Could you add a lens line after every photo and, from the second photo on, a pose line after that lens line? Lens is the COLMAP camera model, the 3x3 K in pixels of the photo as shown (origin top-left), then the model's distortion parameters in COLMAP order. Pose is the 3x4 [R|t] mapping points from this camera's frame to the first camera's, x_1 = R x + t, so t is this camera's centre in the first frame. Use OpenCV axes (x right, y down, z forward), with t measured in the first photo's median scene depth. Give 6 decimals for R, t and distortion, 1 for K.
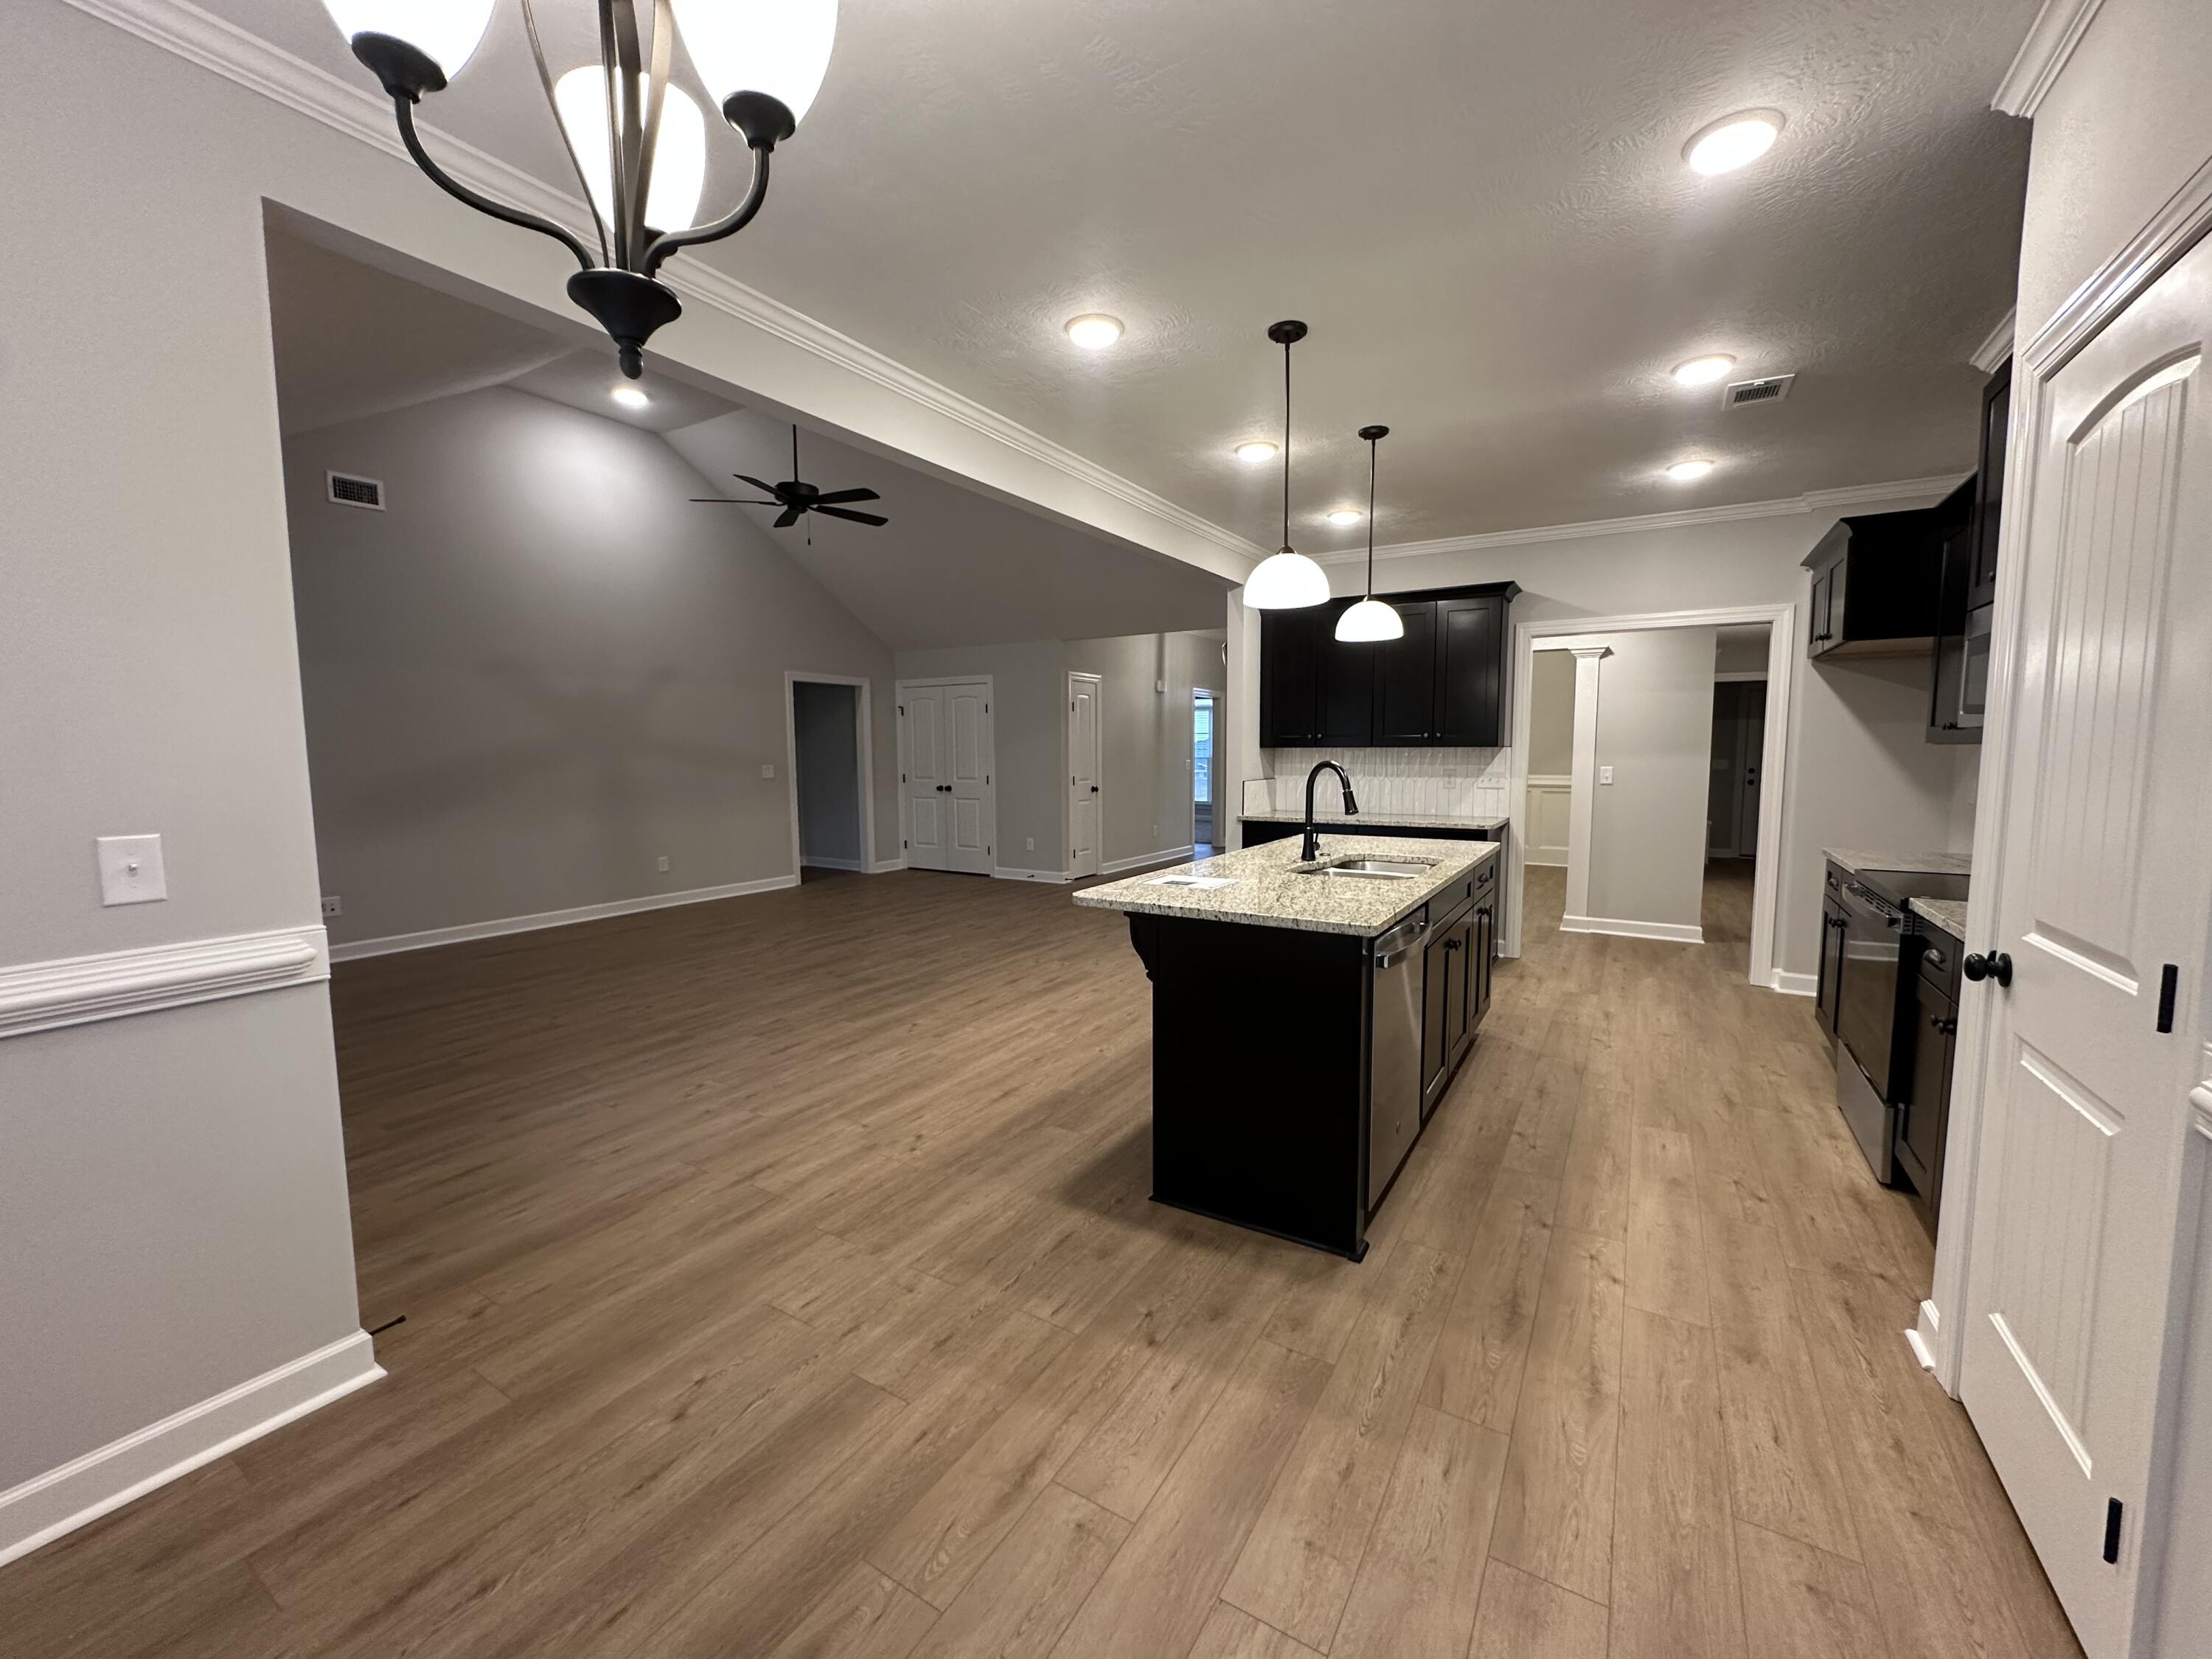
lens RADIAL K [[883.1, 0, 1100.3], [0, 883.1, 829.9], [0, 0, 1]] dist [-0.003364, 0.000200]
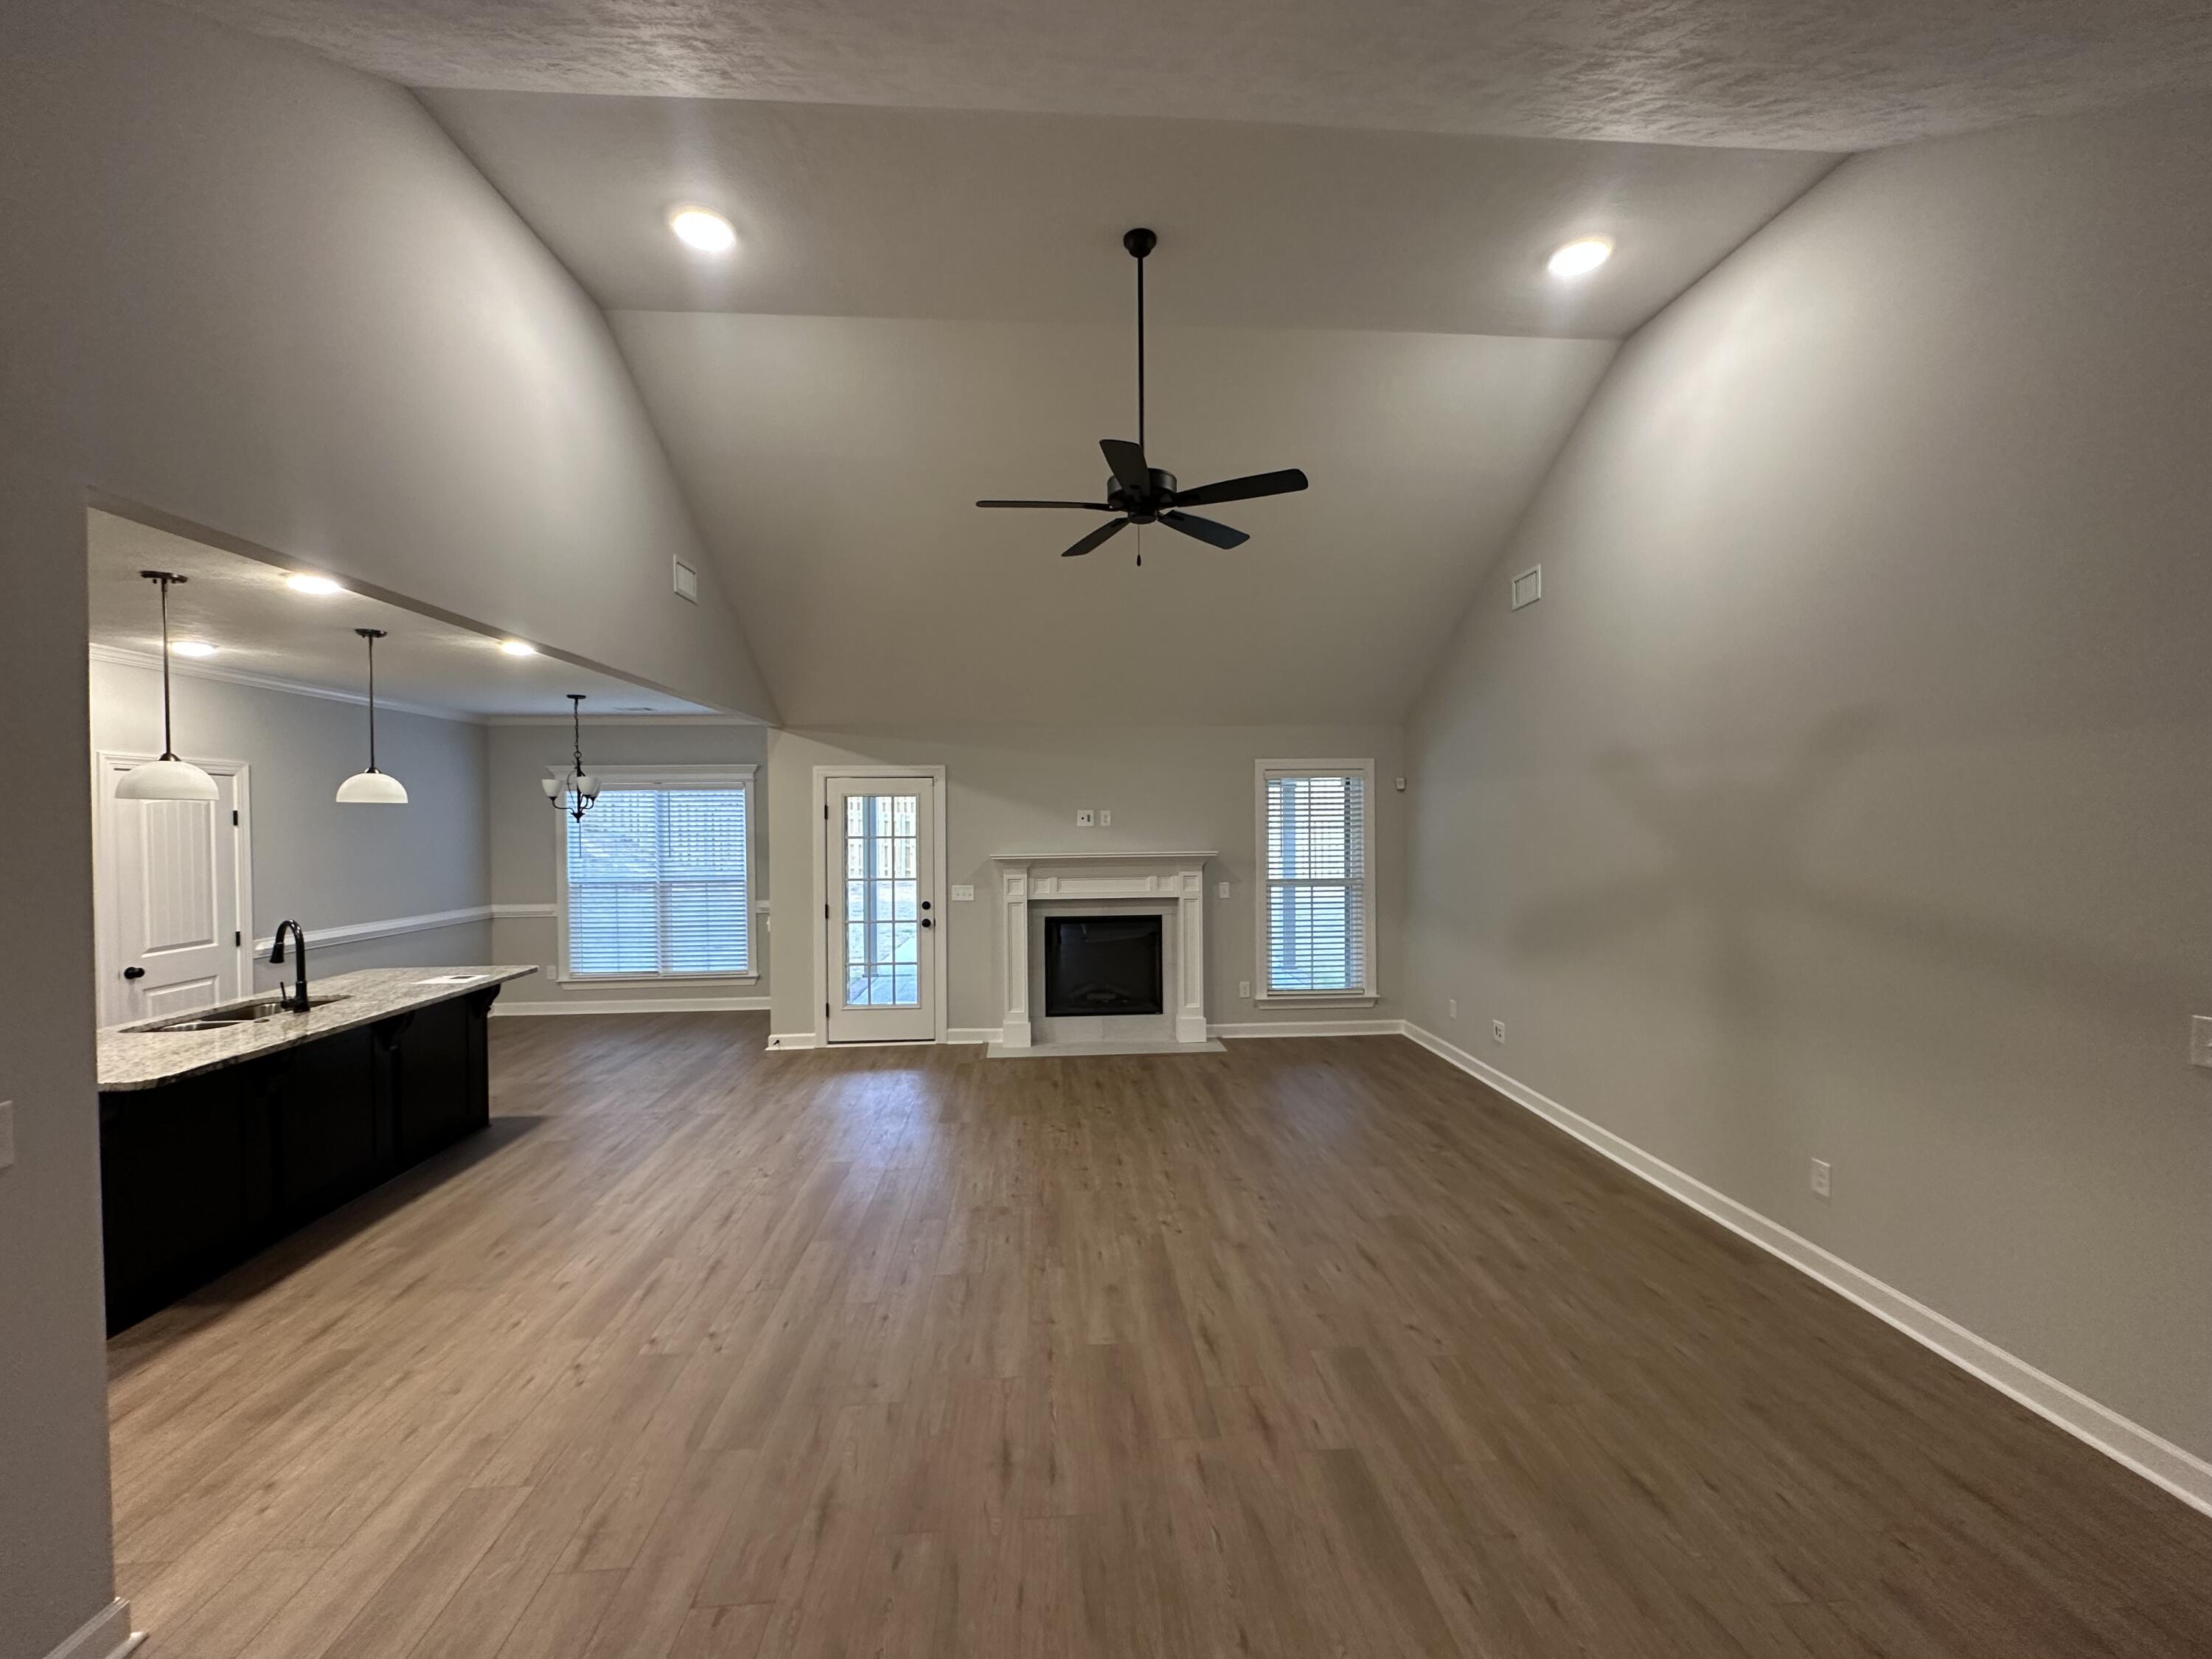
lens RADIAL K [[883.1, 0, 1107.0], [0, 883.1, 826.1], [0, 0, 1]] dist [-0.003364, 0.000200]
pose [[-0.808304, 0.017241, -0.588513, 0.068148], [-0.042011, 0.995334, 0.086859, -0.338962], [0.587265, 0.094932, -0.803808, 2.496358]]
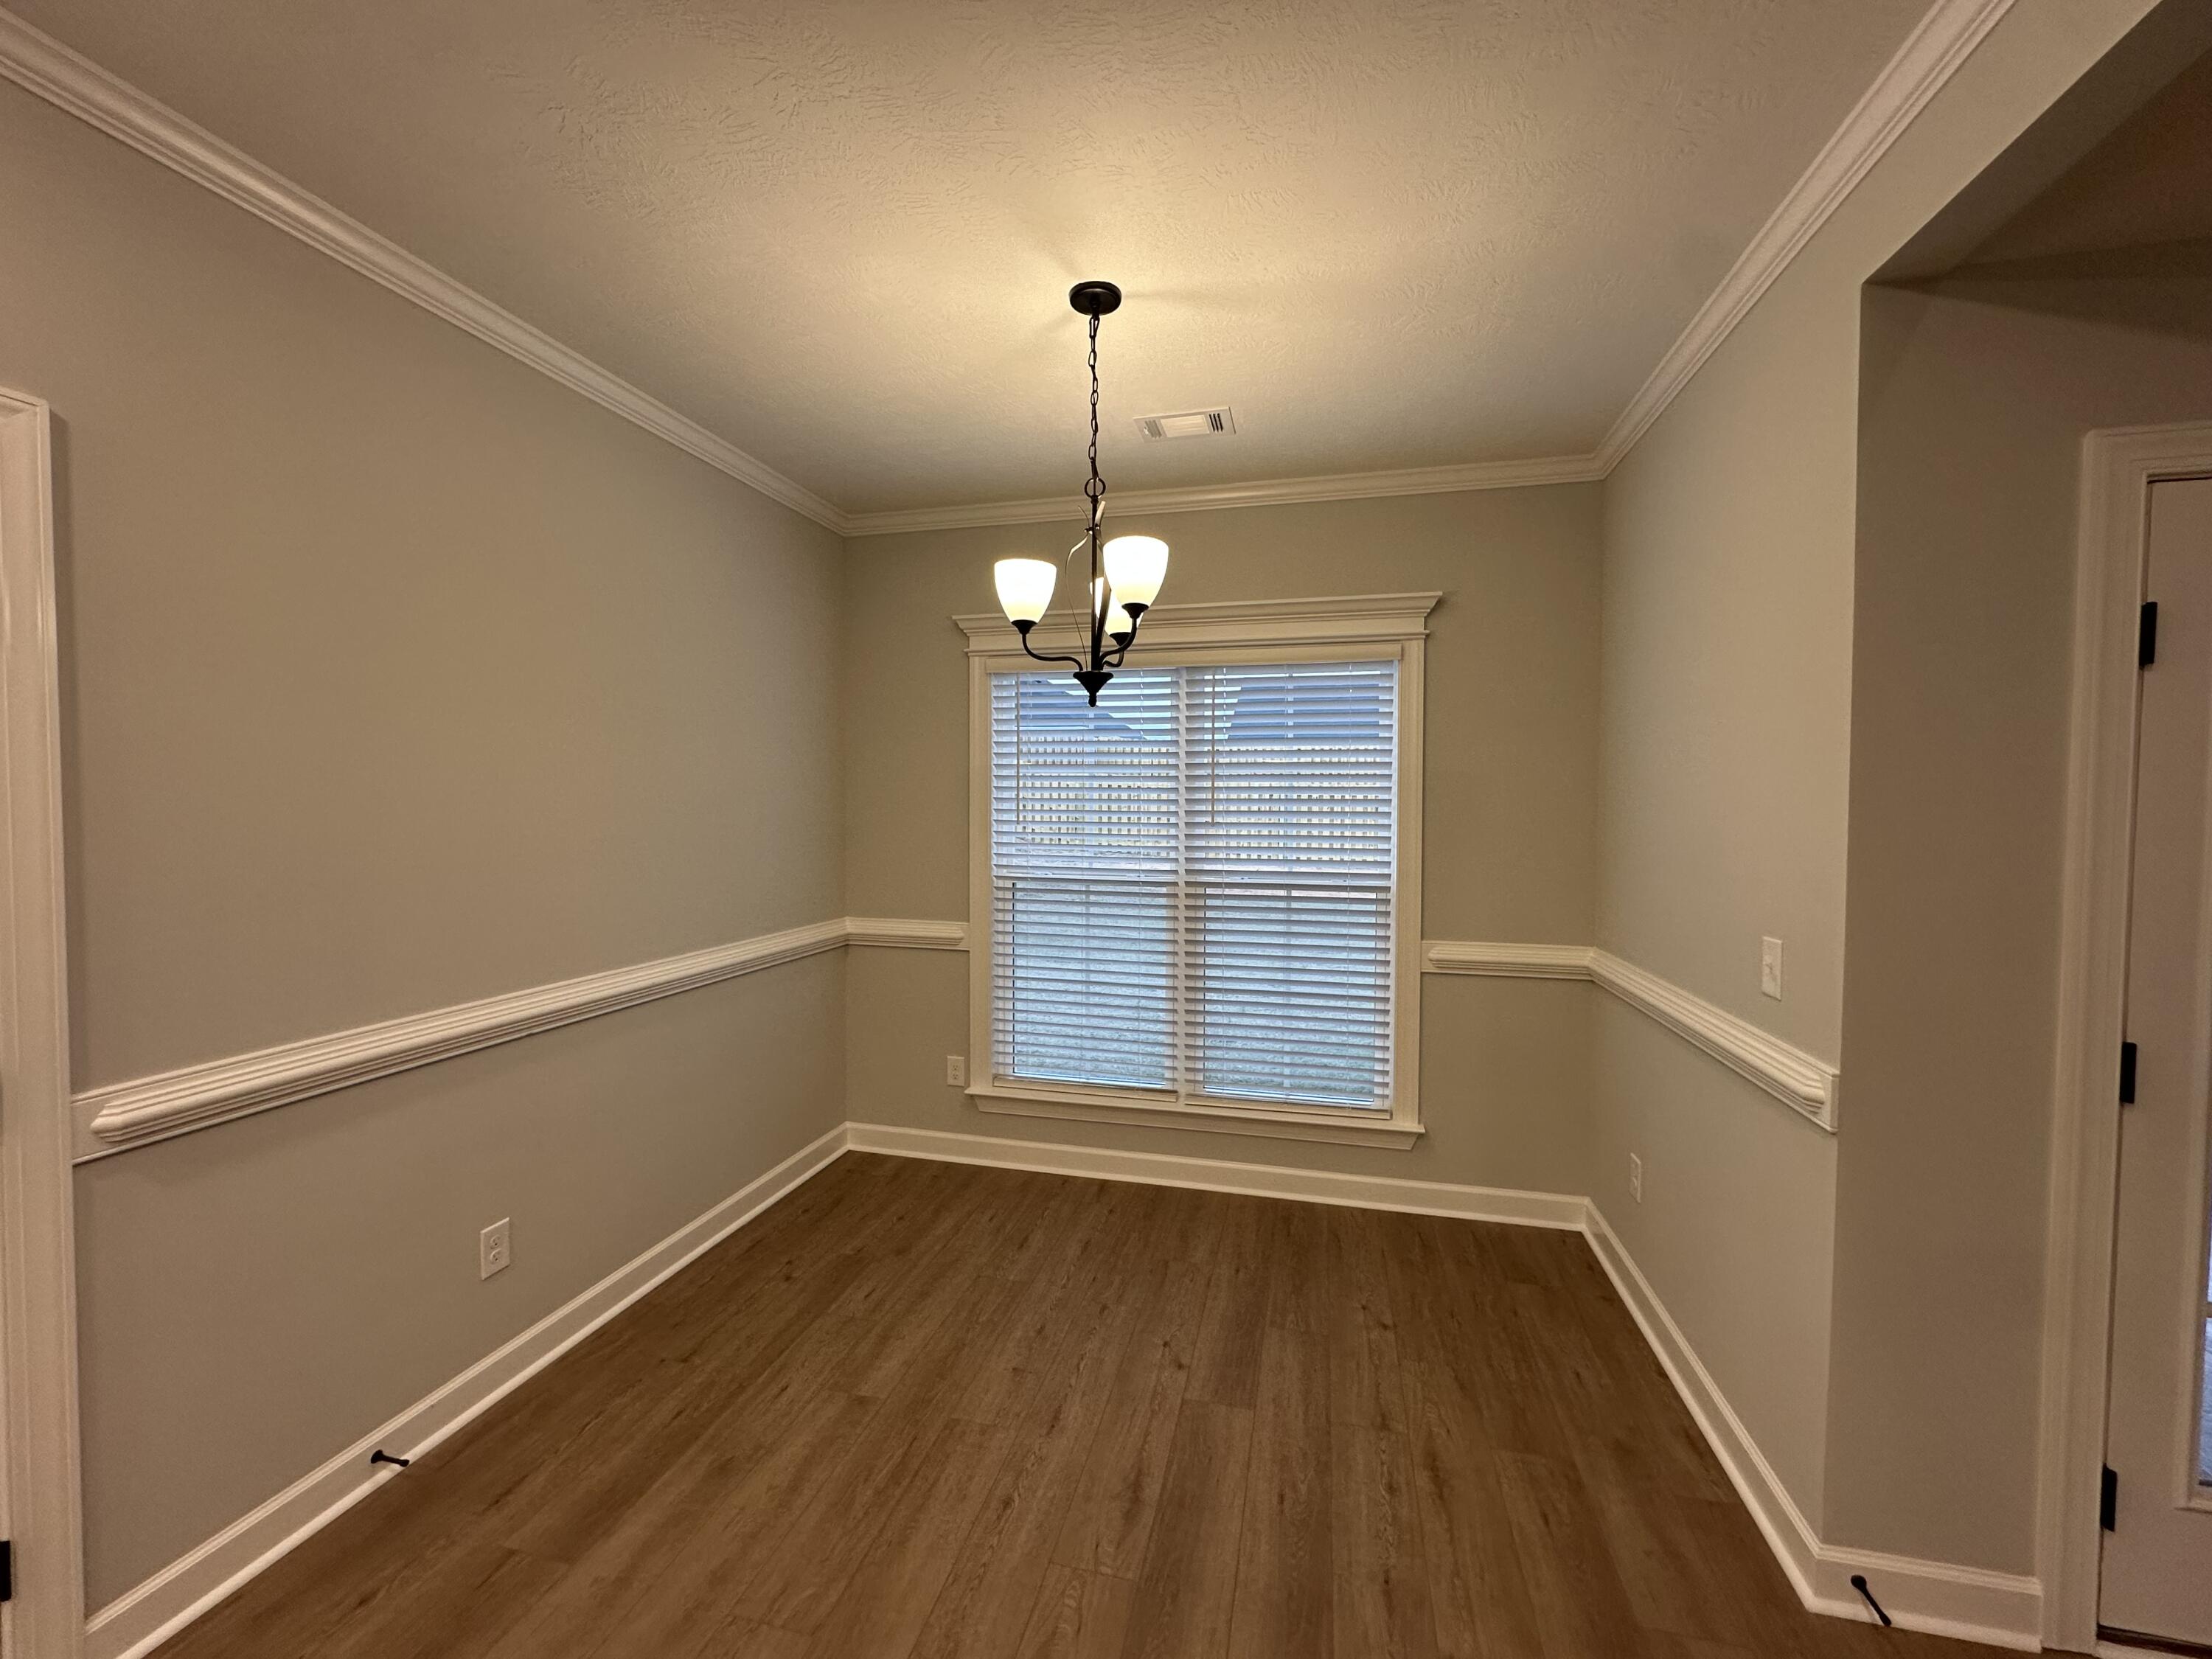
lens RADIAL K [[883.1, 0, 1105.7], [0, 883.1, 835.1], [0, 0, 1]] dist [-0.003364, 0.000200]
pose [[-0.950243, 0.005763, -0.311455, 0.051085], [-0.033833, 0.992005, 0.121579, -0.113726], [0.309666, 0.126067, -0.942451, 0.839369]]
